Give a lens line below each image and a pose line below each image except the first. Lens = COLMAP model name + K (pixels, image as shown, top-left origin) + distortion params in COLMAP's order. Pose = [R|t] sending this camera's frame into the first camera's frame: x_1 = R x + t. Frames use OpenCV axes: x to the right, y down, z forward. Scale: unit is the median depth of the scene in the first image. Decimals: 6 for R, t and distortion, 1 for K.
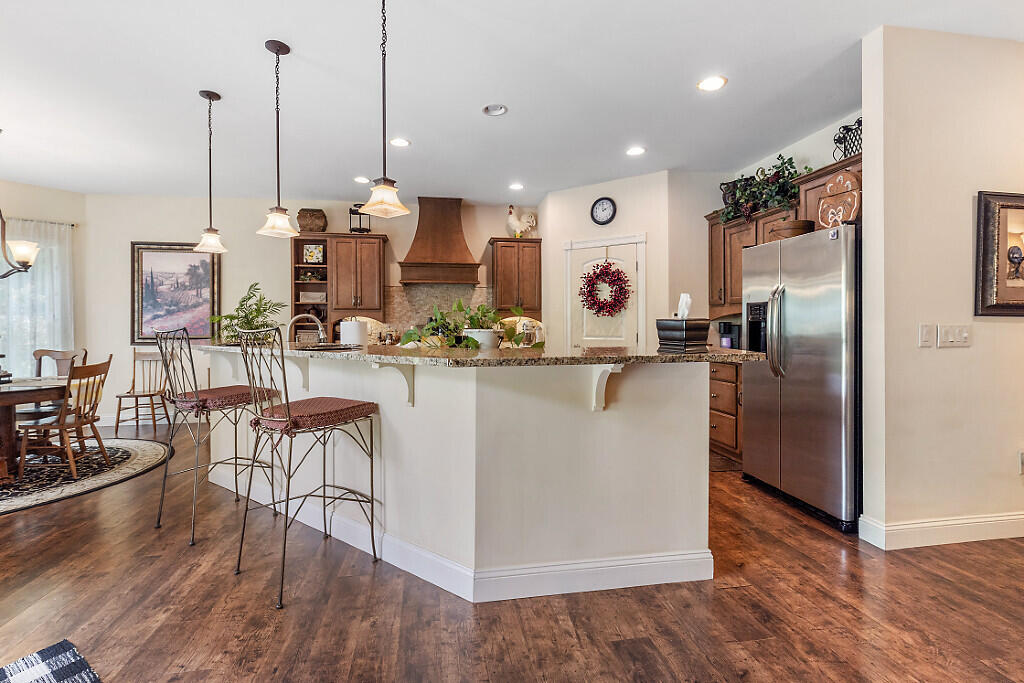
lens RADIAL K [[463.2, 0, 506.2], [0, 463.2, 327.9], [0, 0, 1]] dist [-0.001968, -0.000477]
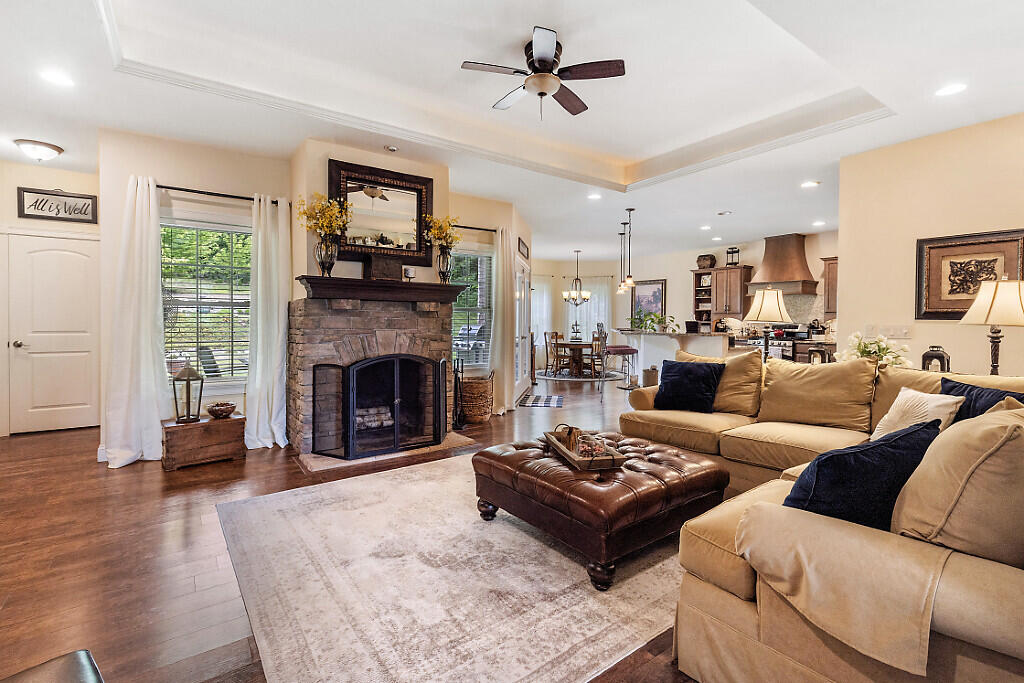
lens RADIAL K [[467.3, 0, 501.2], [0, 467.3, 323.4], [0, 0, 1]] dist [0.002373, -0.000397]
pose [[0.426183, 0.012395, -0.904552, 0.920696], [-0.016396, 0.999848, 0.005976, -0.001363], [0.904488, 0.012284, 0.426322, -0.464978]]
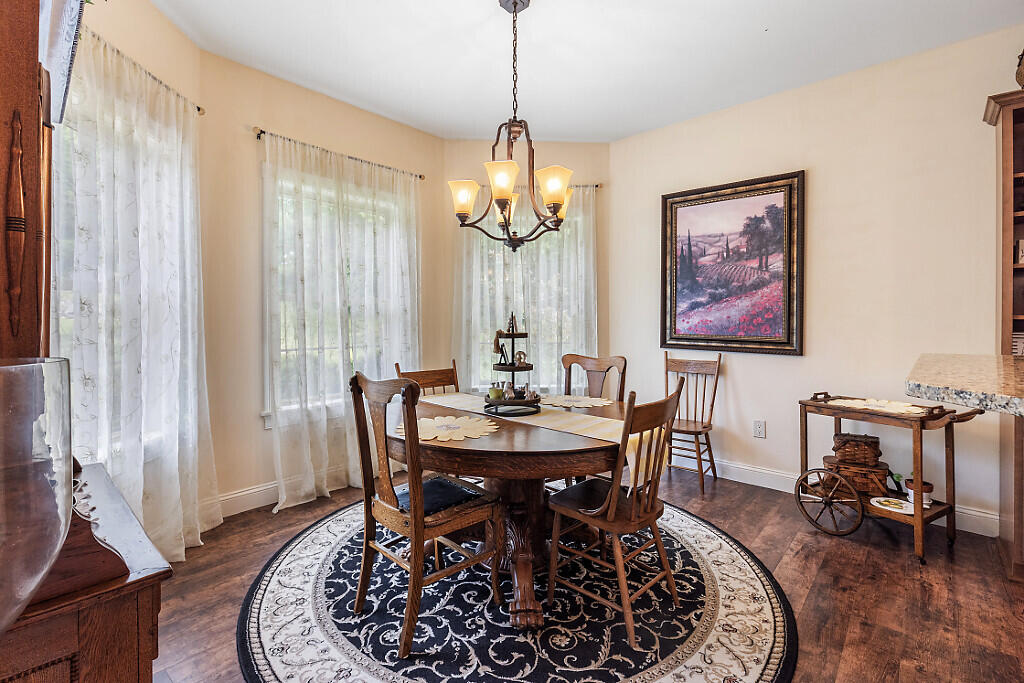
lens RADIAL K [[466.6, 0, 501.8], [0, 466.6, 320.7], [0, 0, 1]] dist [-0.000835, -0.000316]
pose [[0.620744, 0.003430, -0.784006, -0.458645], [-0.008421, 0.999962, -0.002293, 0.000735], [0.783968, 0.008026, 0.620749, 0.427438]]
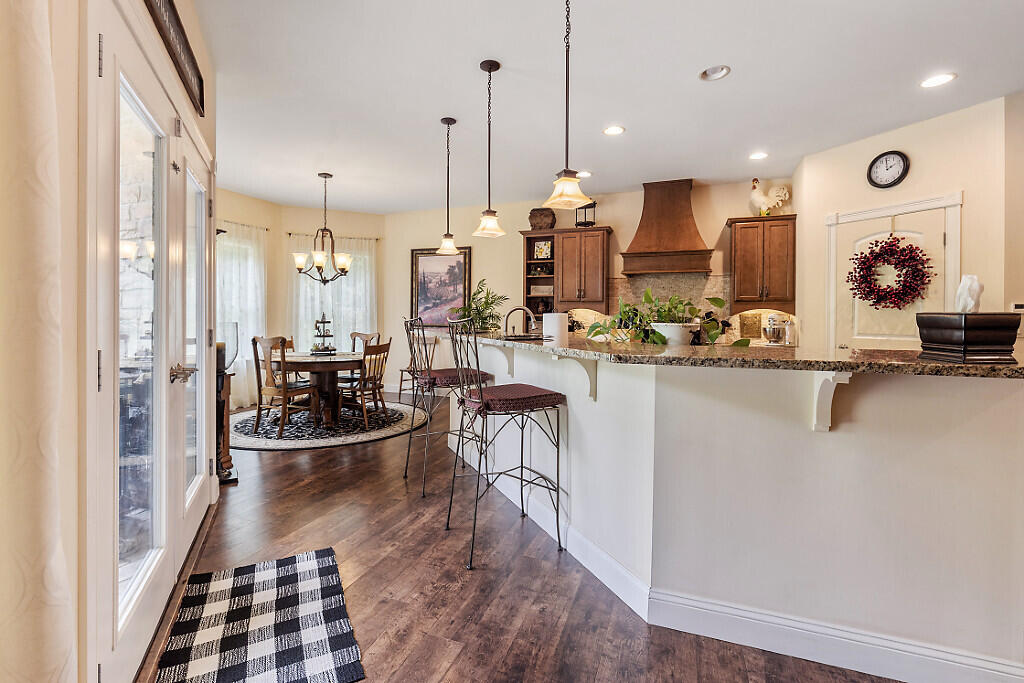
lens RADIAL K [[466.6, 0, 501.8], [0, 466.6, 320.7], [0, 0, 1]] dist [-0.000835, -0.000316]
pose [[0.863535, 0.014909, -0.504068, 0.053000], [-0.014196, 0.999885, 0.005254, -0.000582], [0.504089, 0.002619, 0.863648, 0.024645]]
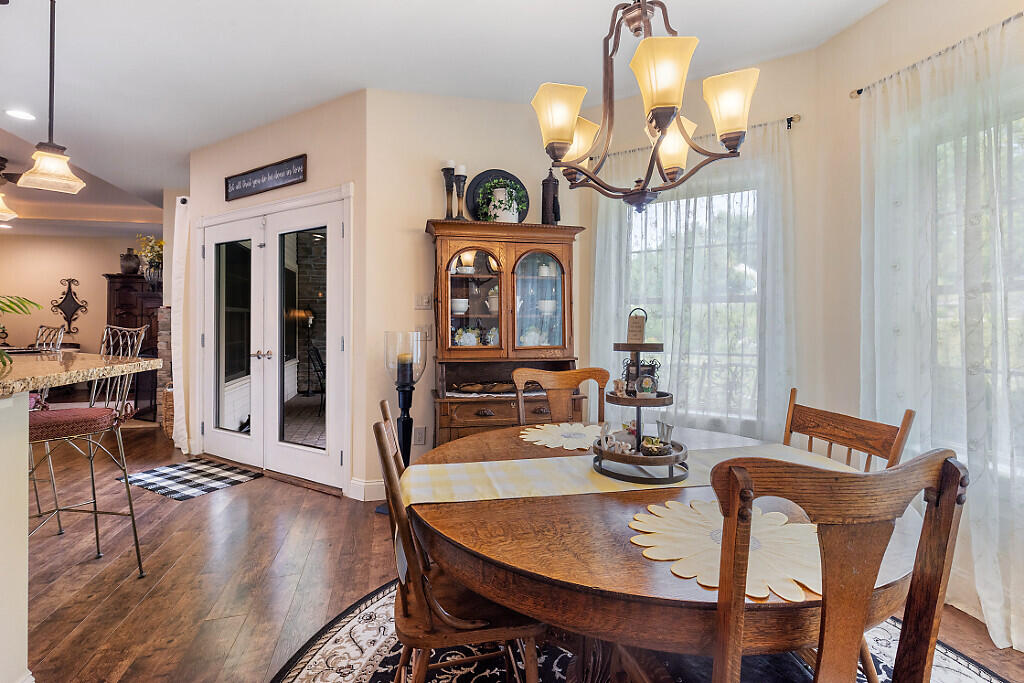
lens RADIAL K [[470.1, 0, 494.3], [0, 470.1, 322.2], [0, 0, 1]] dist [0.000559, 0.000592]
pose [[-0.997310, 0.005265, -0.073105, -0.701983], [0.004859, 0.999972, 0.005737, -0.004245], [0.073133, 0.005366, -0.997308, 0.999705]]
